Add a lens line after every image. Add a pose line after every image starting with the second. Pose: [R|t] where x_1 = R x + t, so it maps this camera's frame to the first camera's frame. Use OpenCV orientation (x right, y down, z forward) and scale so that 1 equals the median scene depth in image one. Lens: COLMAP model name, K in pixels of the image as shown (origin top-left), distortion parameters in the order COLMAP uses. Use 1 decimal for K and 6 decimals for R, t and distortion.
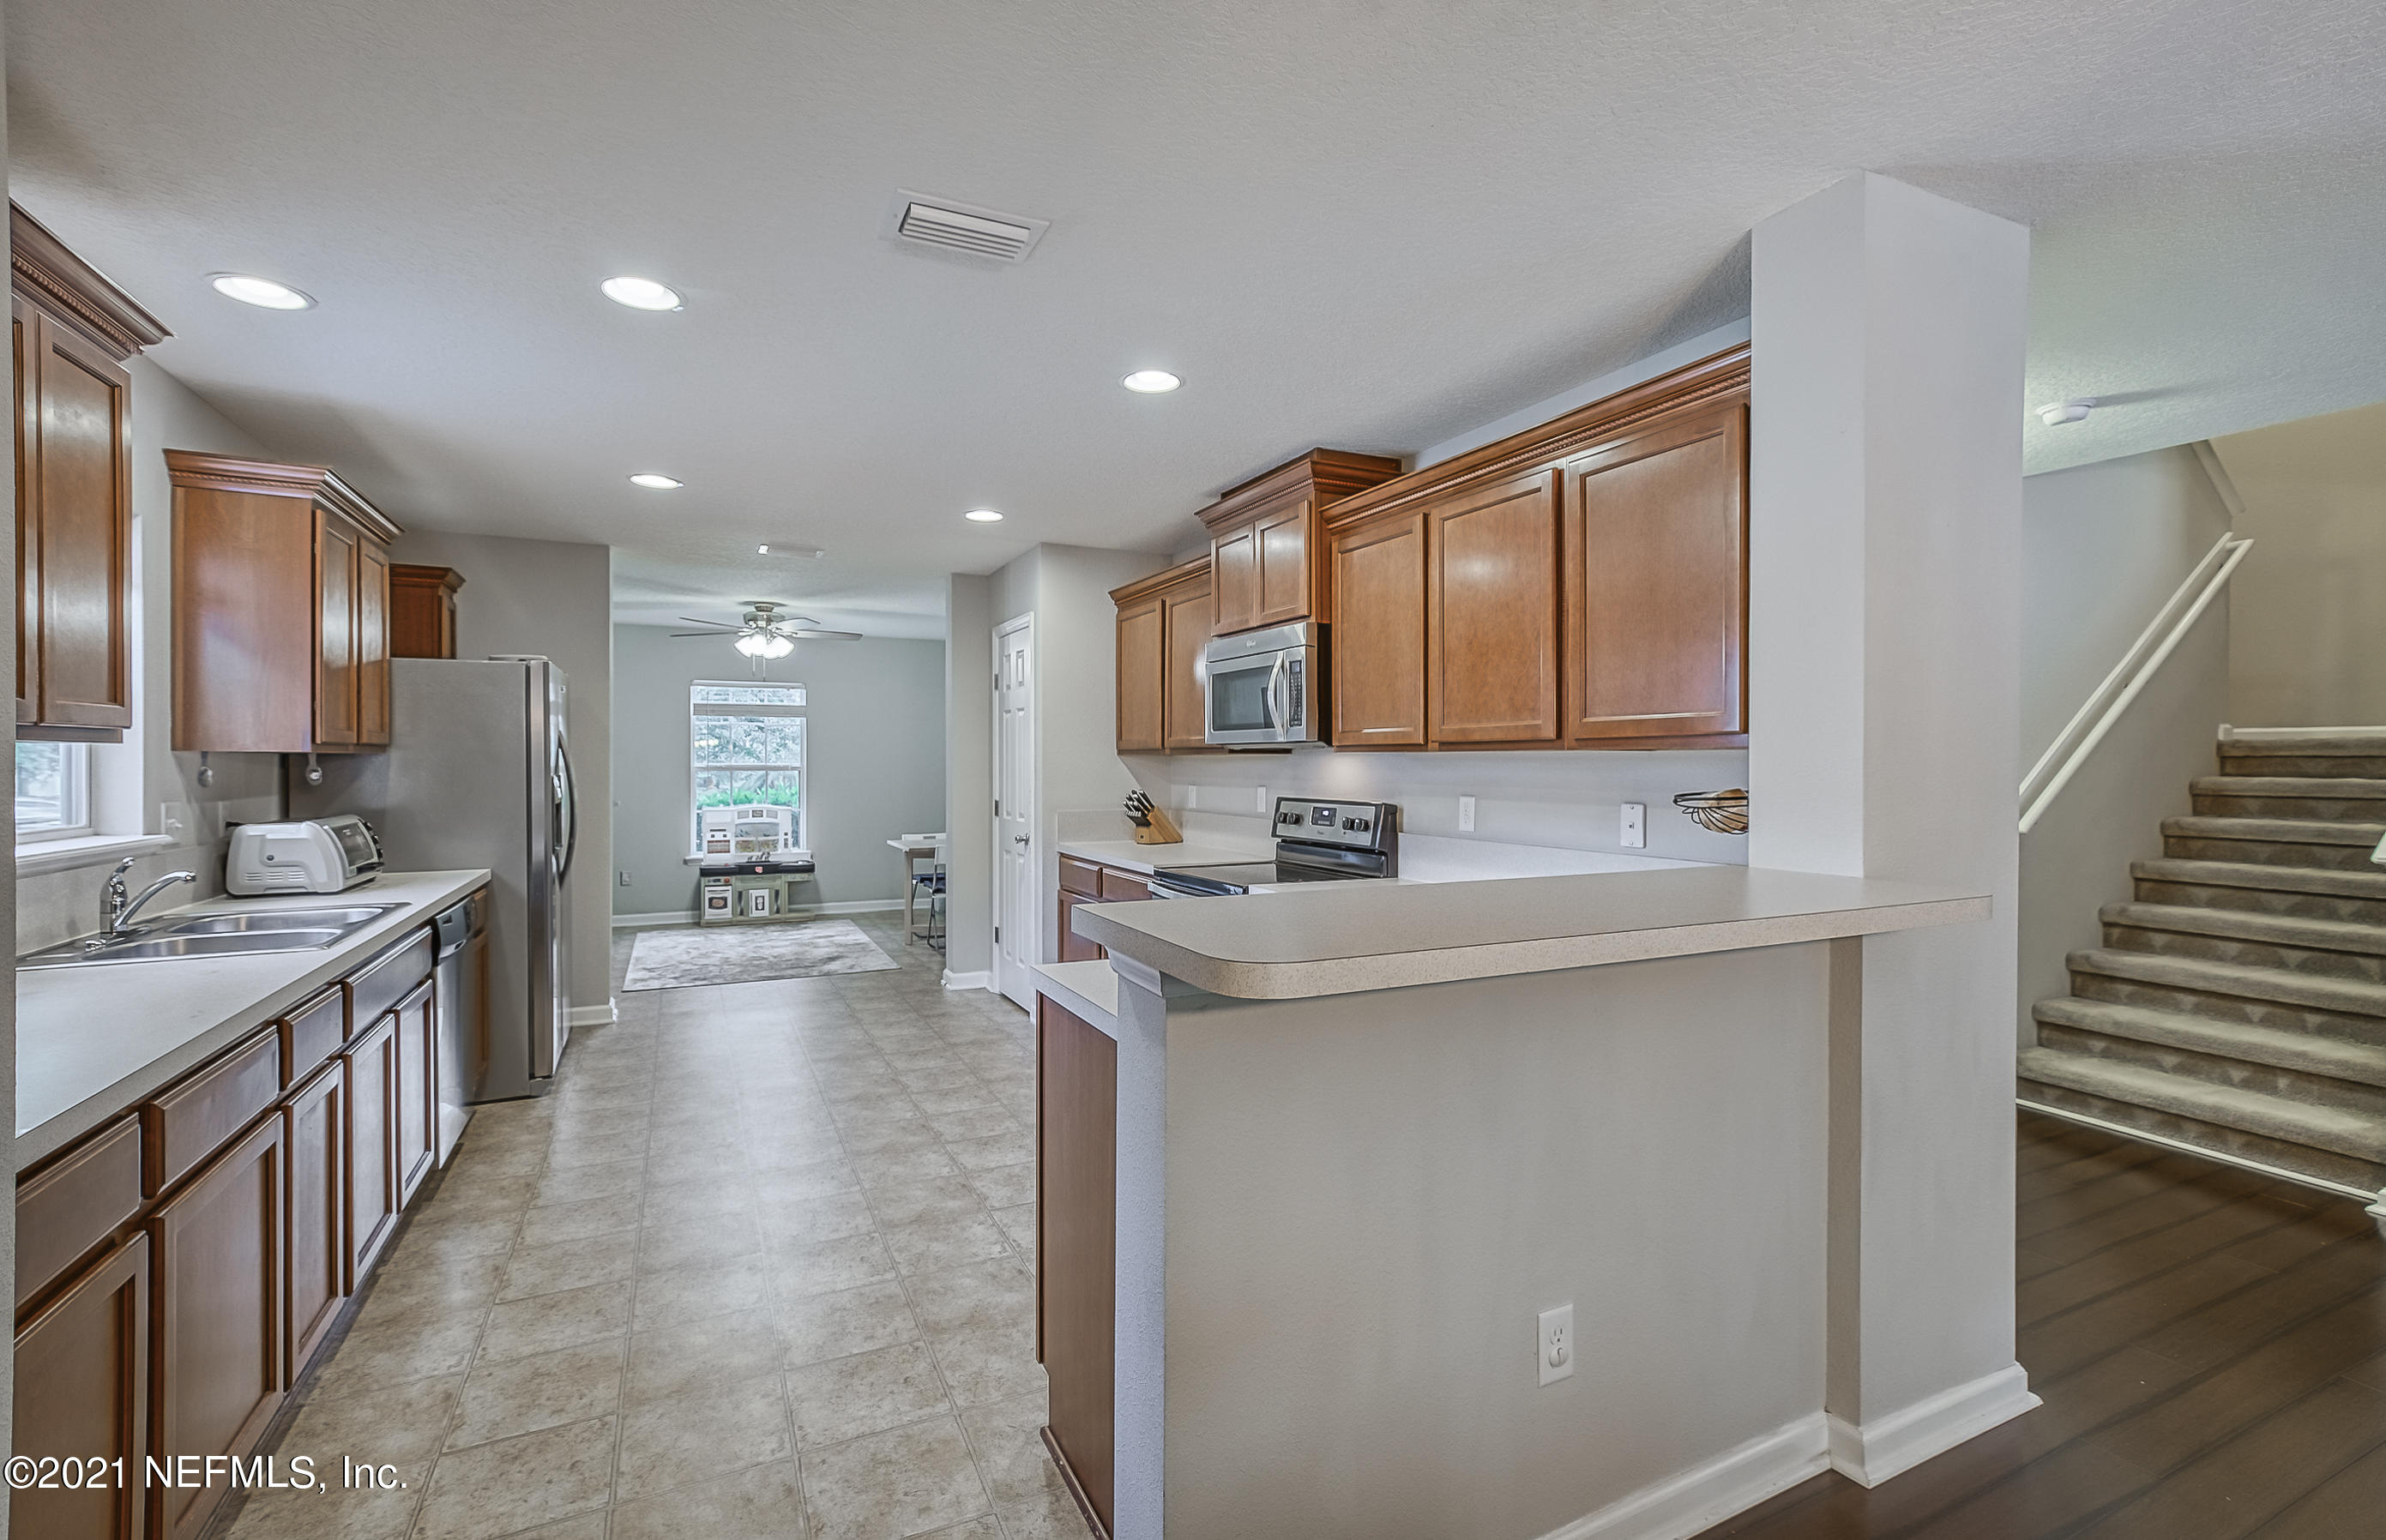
lens RADIAL K [[1047.9, 0, 1200.6], [0, 1047.9, 762.9], [0, 0, 1]] dist [-0.017392, 0.000400]
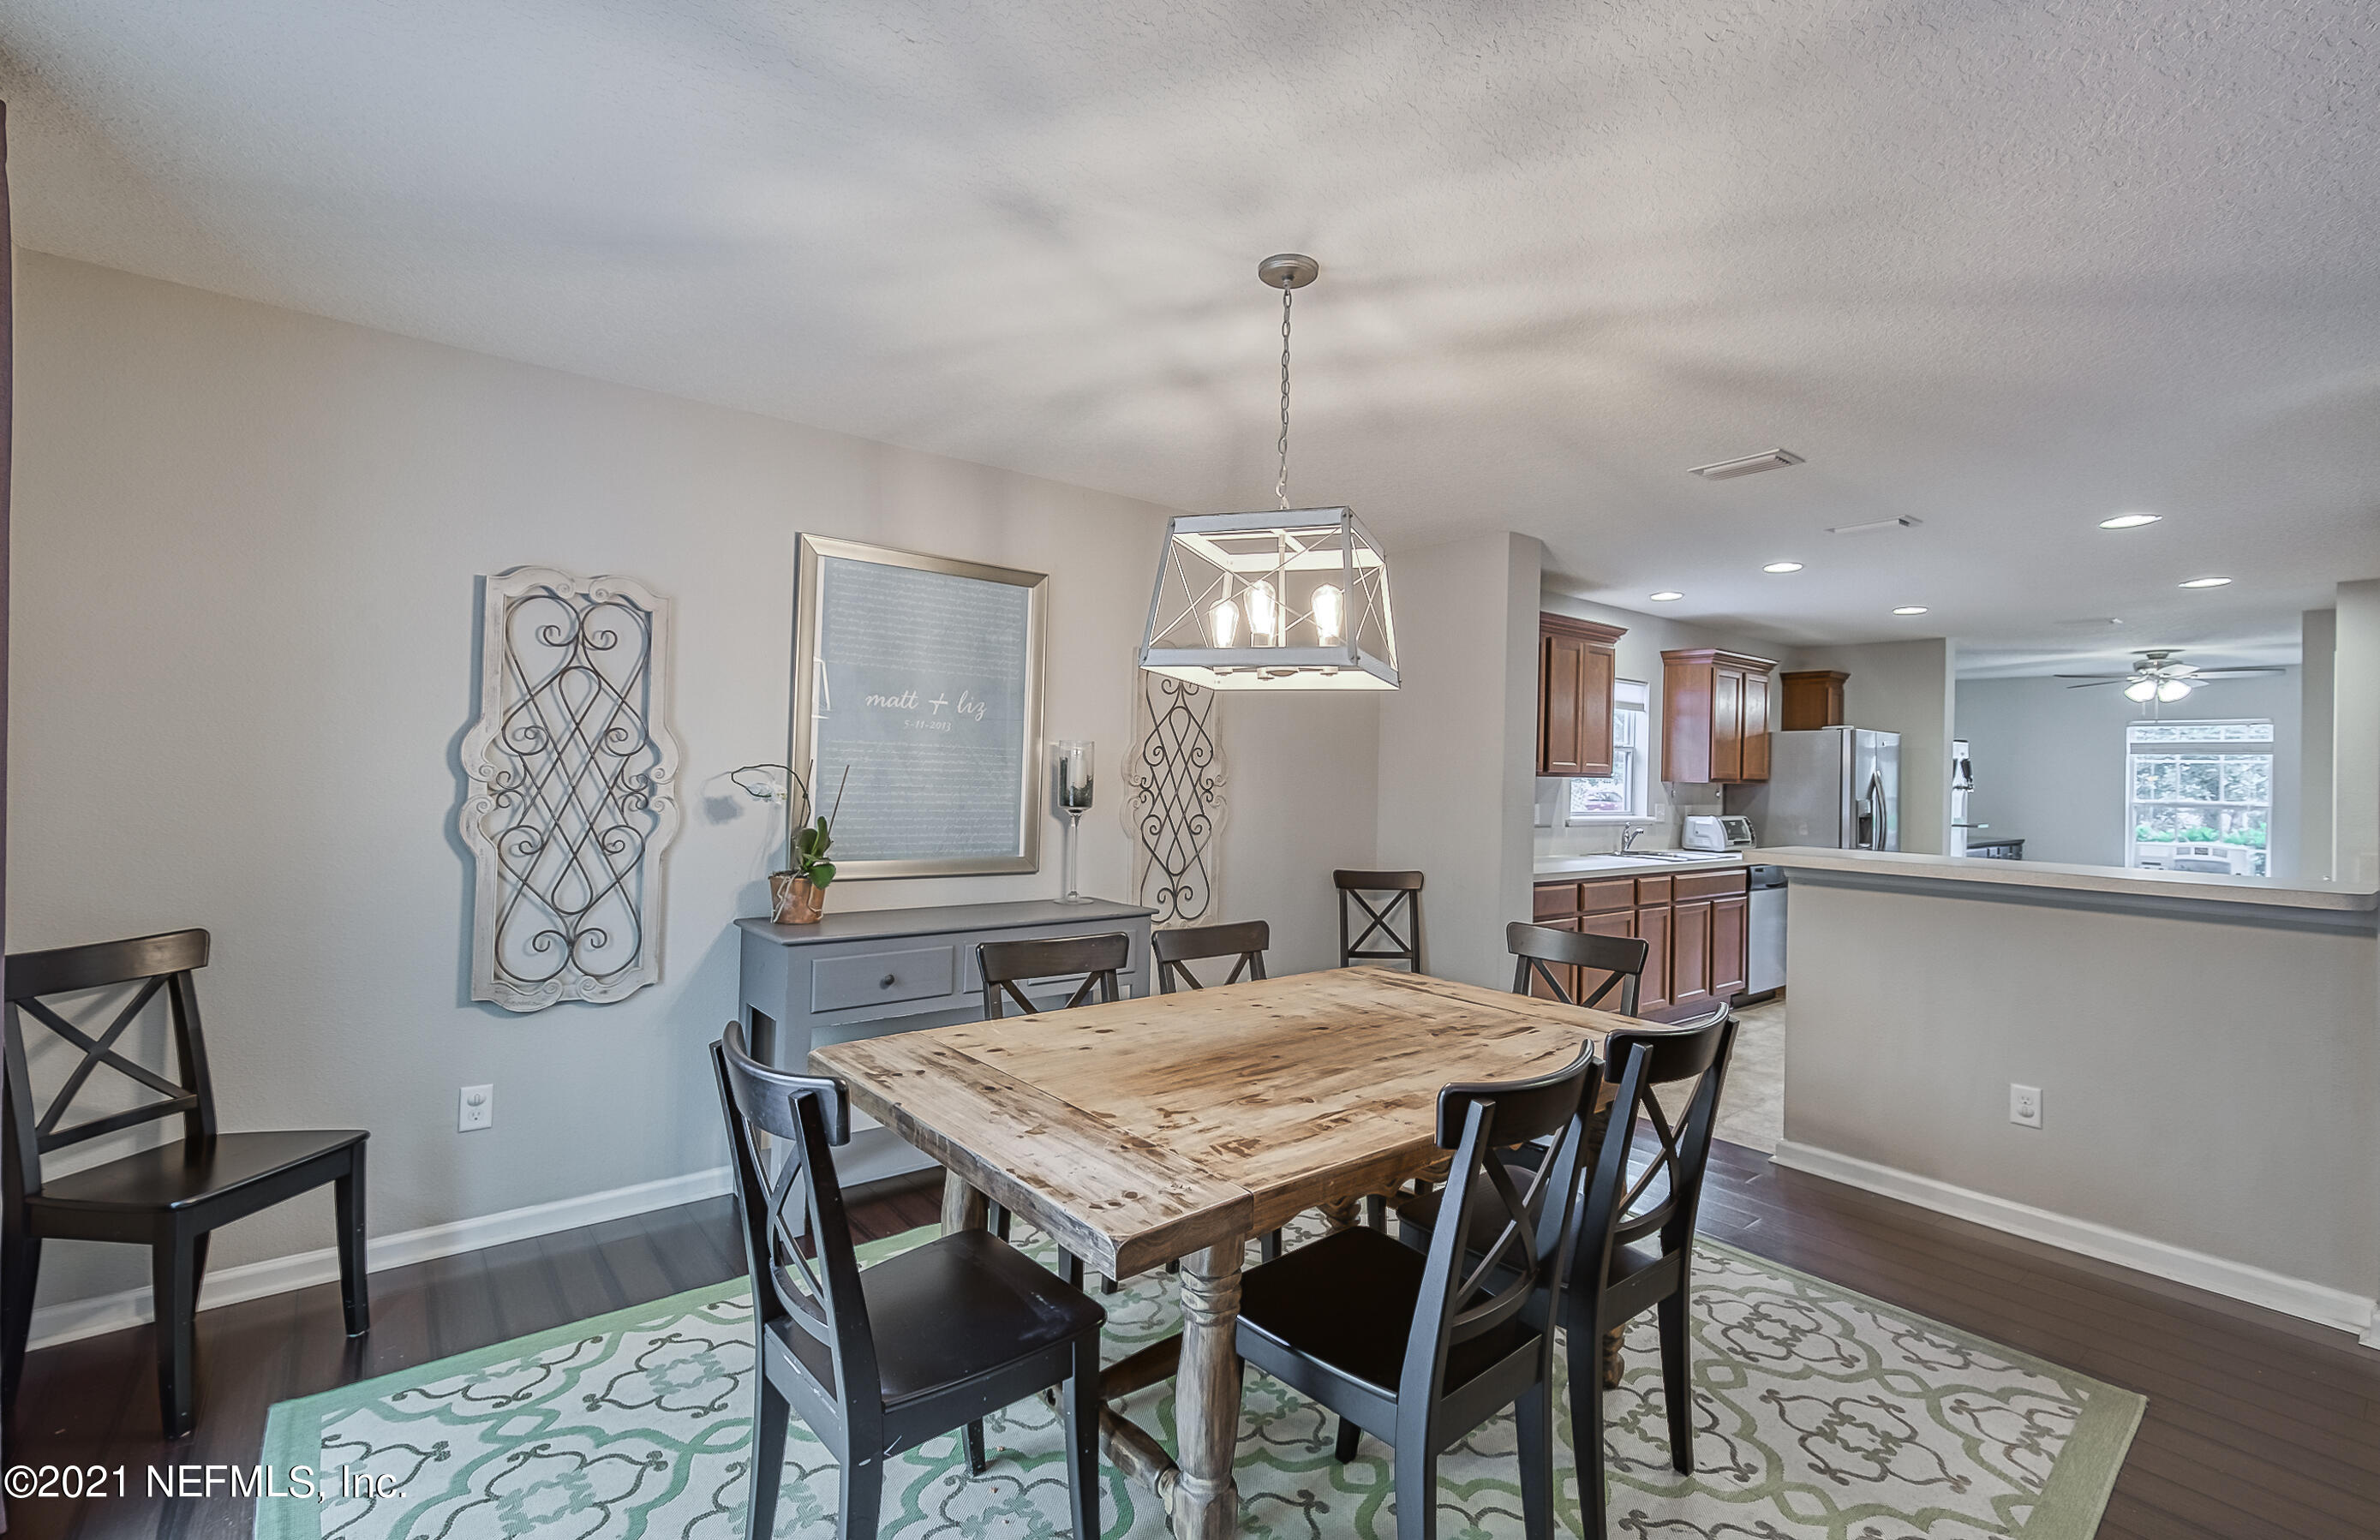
lens RADIAL K [[1045.3, 0, 1201.0], [0, 1045.3, 759.7], [0, 0, 1]] dist [-0.017392, 0.000400]
pose [[0.229748, -0.003876, -0.973242, 0.386898], [-0.028686, 0.999531, -0.010753, -0.001657], [0.972827, 0.030389, 0.229529, -0.193799]]
